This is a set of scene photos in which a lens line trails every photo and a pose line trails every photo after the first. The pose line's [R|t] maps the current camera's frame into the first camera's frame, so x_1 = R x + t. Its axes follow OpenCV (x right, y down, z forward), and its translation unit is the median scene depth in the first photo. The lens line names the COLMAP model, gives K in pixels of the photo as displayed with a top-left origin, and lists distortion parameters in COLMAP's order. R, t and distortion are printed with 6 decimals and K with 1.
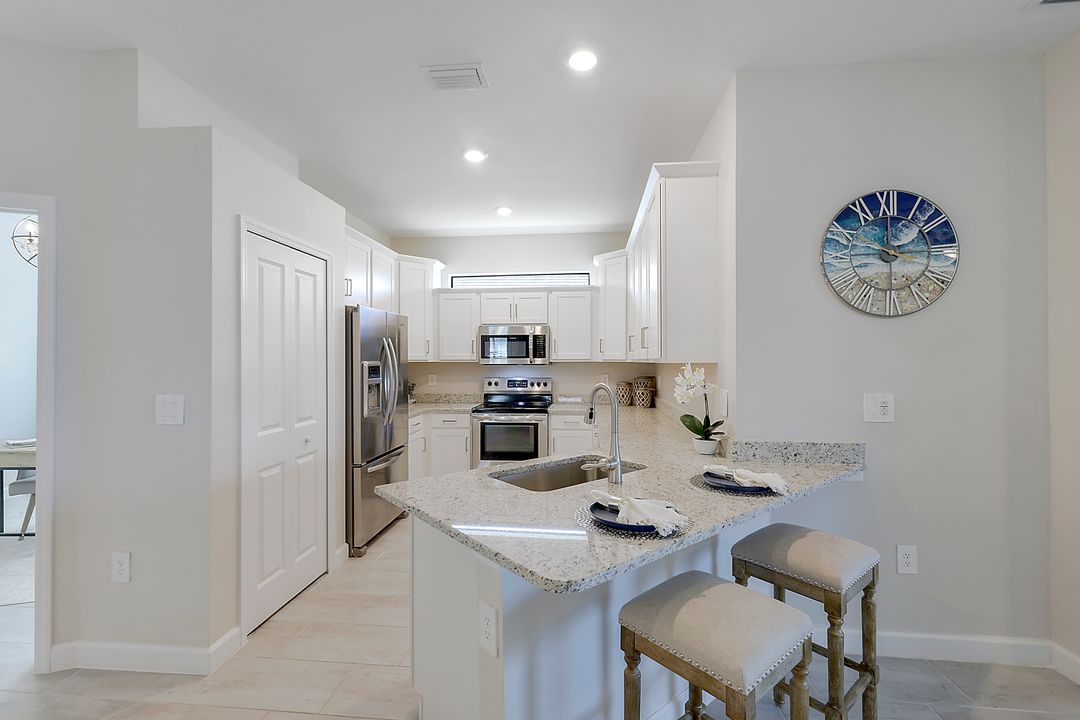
lens RADIAL K [[469.5, 0, 543.2], [0, 469.5, 359.8], [0, 0, 1]] dist [-0.001835, 0.000107]
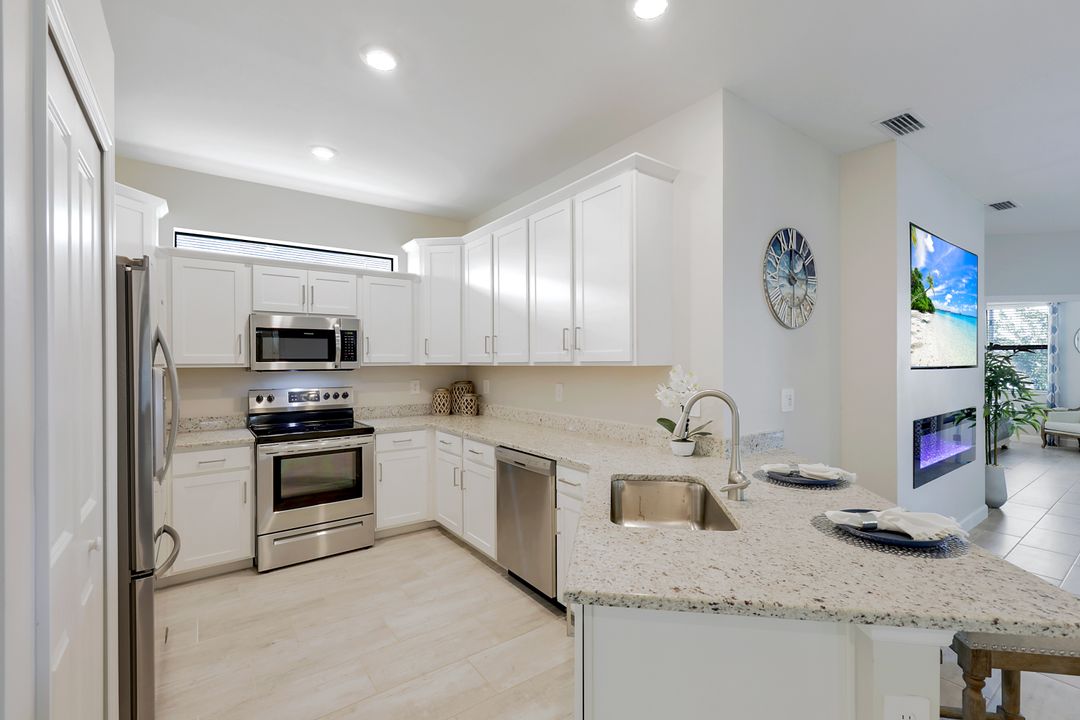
lens RADIAL K [[473.6, 0, 542.7], [0, 473.6, 360.6], [0, 0, 1]] dist [0.004148, 0.000173]
pose [[0.746475, 0.000419, 0.665414, -0.283069], [0.002812, 0.999989, -0.003784, -0.000625], [-0.665408, 0.004696, 0.746465, 0.224004]]
